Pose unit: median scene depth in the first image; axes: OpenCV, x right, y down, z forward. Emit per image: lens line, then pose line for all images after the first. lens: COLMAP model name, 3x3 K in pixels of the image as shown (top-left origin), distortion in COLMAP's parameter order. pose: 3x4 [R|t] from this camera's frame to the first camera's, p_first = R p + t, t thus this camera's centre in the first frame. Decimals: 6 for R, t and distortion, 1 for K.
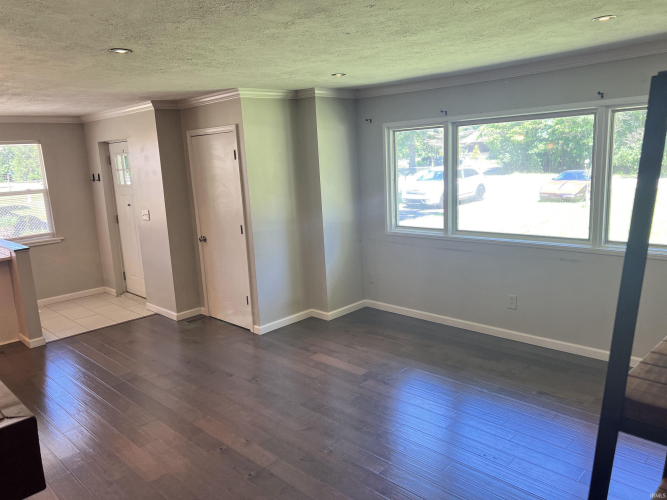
lens RADIAL K [[500.2, 0, 332.4], [0, 500.2, 247.4], [0, 0, 1]] dist [0.037843, -0.036916]
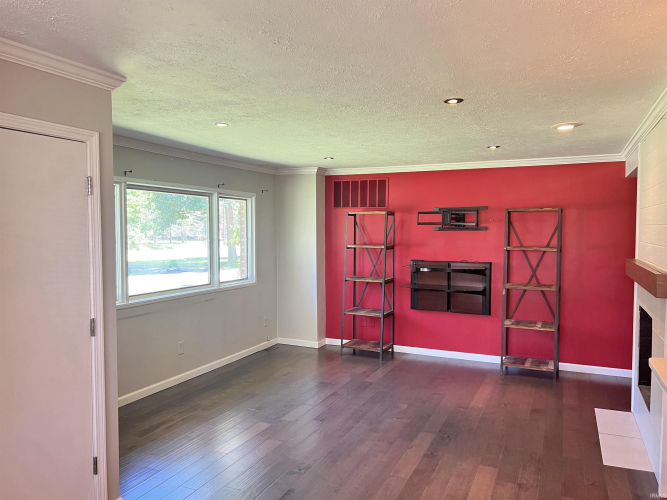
lens RADIAL K [[500.2, 0, 334.5], [0, 500.2, 252.0], [0, 0, 1]] dist [0.037843, -0.036916]
pose [[-0.328816, 0.003519, 0.944388, -0.970324], [0.176449, 0.982613, 0.057774, -0.127893], [-0.927764, 0.185634, -0.323719, 1.166728]]
